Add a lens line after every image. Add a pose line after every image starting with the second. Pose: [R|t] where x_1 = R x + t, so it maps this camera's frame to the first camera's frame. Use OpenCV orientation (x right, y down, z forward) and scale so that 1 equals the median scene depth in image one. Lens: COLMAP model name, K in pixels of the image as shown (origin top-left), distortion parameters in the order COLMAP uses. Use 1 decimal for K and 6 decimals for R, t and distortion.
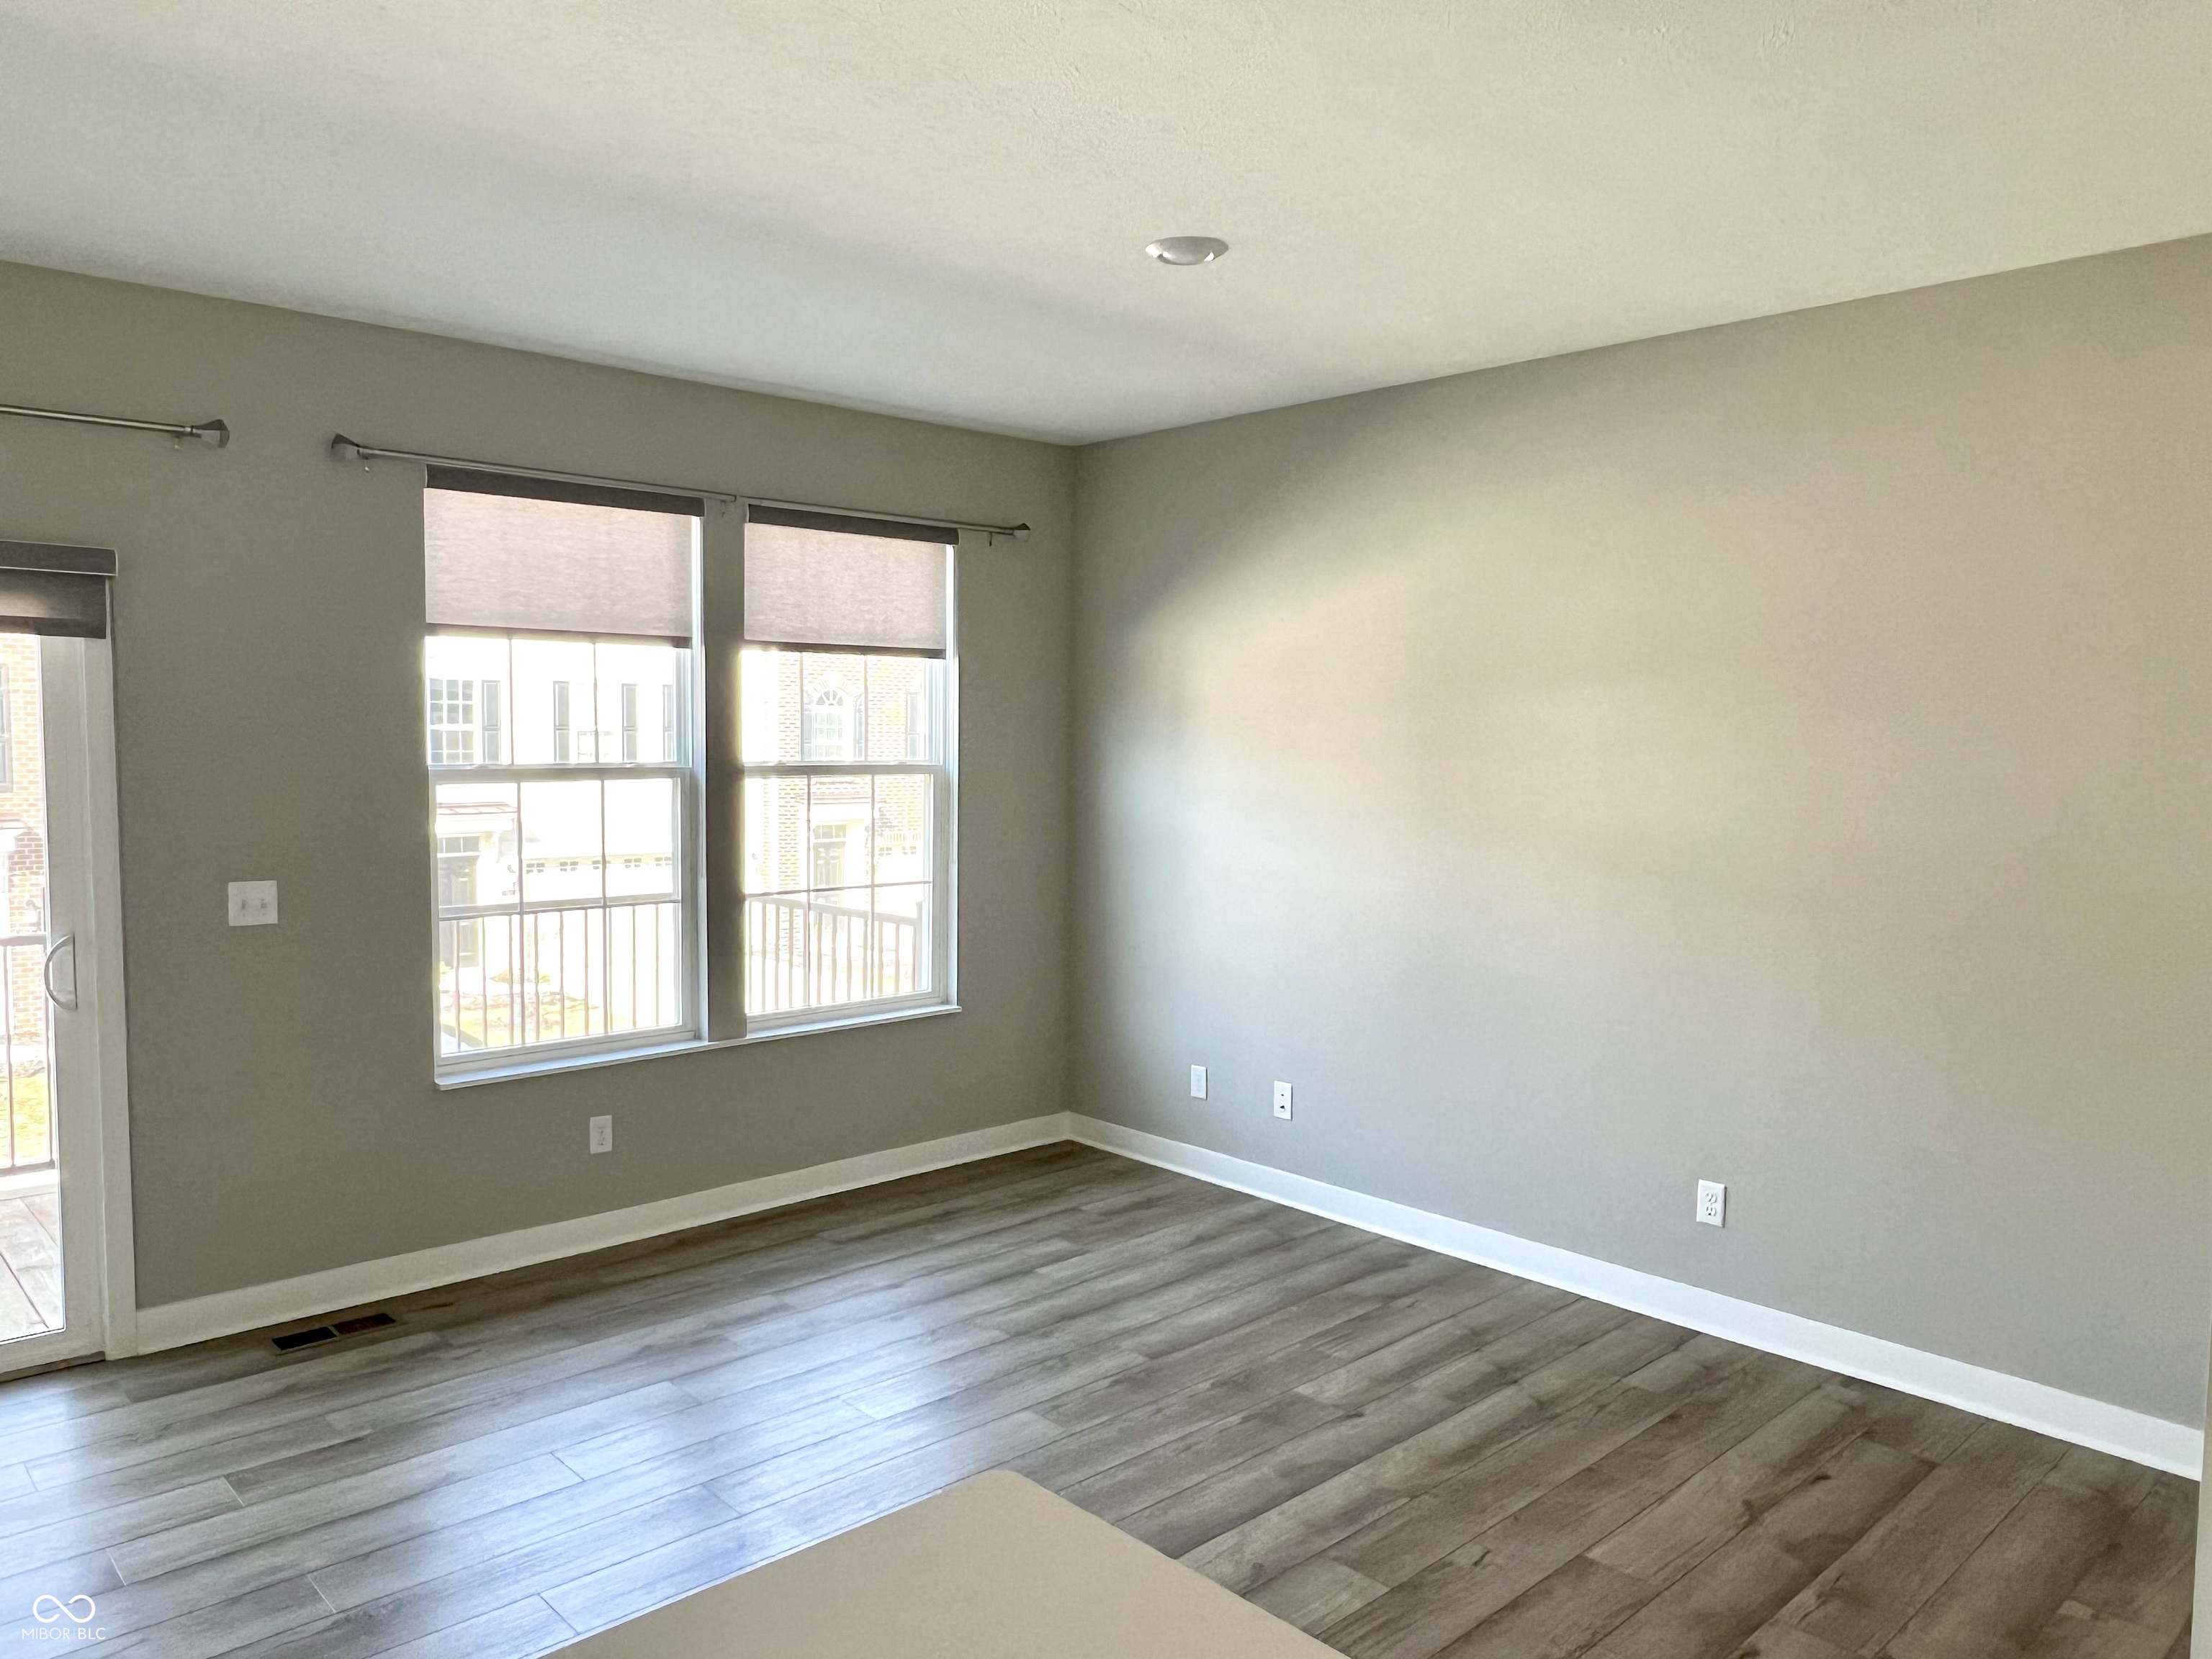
lens RADIAL K [[1553.1, 0, 1101.7], [0, 1553.1, 833.8], [0, 0, 1]] dist [0.002753, -0.002122]
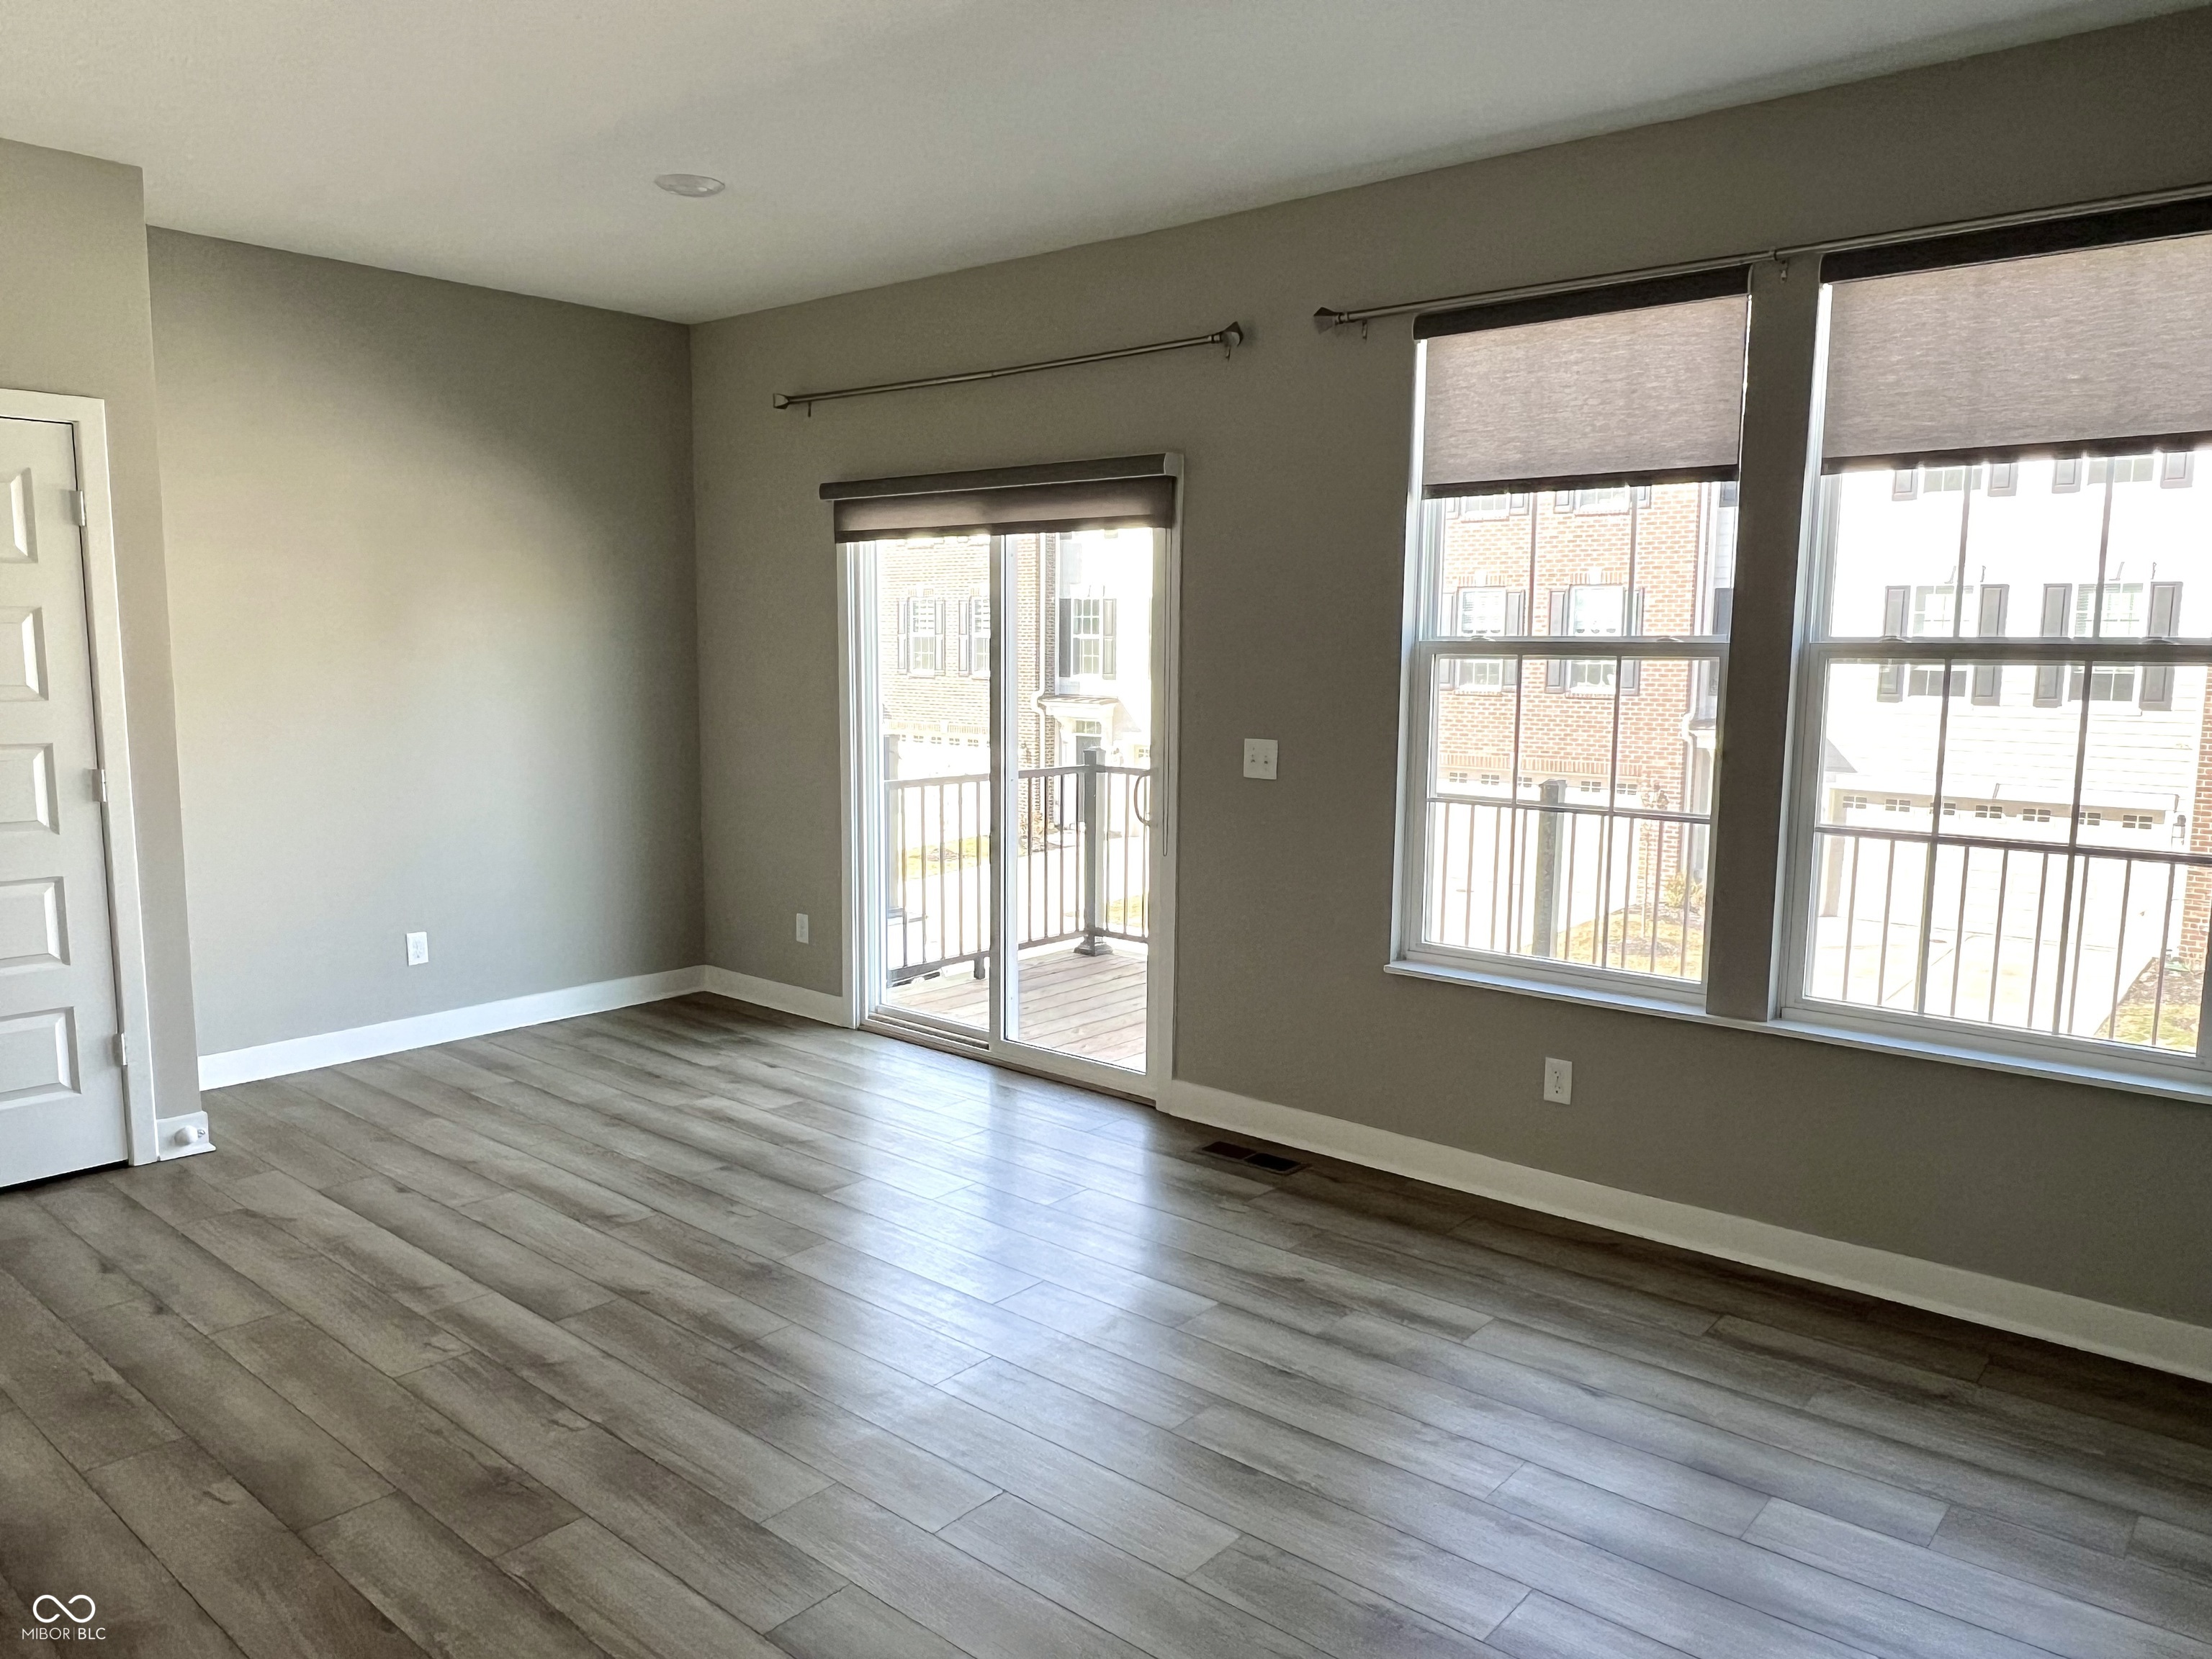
lens RADIAL K [[1553.1, 0, 1090.0], [0, 1553.1, 840.2], [0, 0, 1]] dist [0.002753, -0.002122]
pose [[0.105741, 0.116648, -0.987528, 0.465054], [-0.074209, 0.991252, 0.109142, -0.008317], [0.991621, 0.061742, 0.113472, 0.646527]]
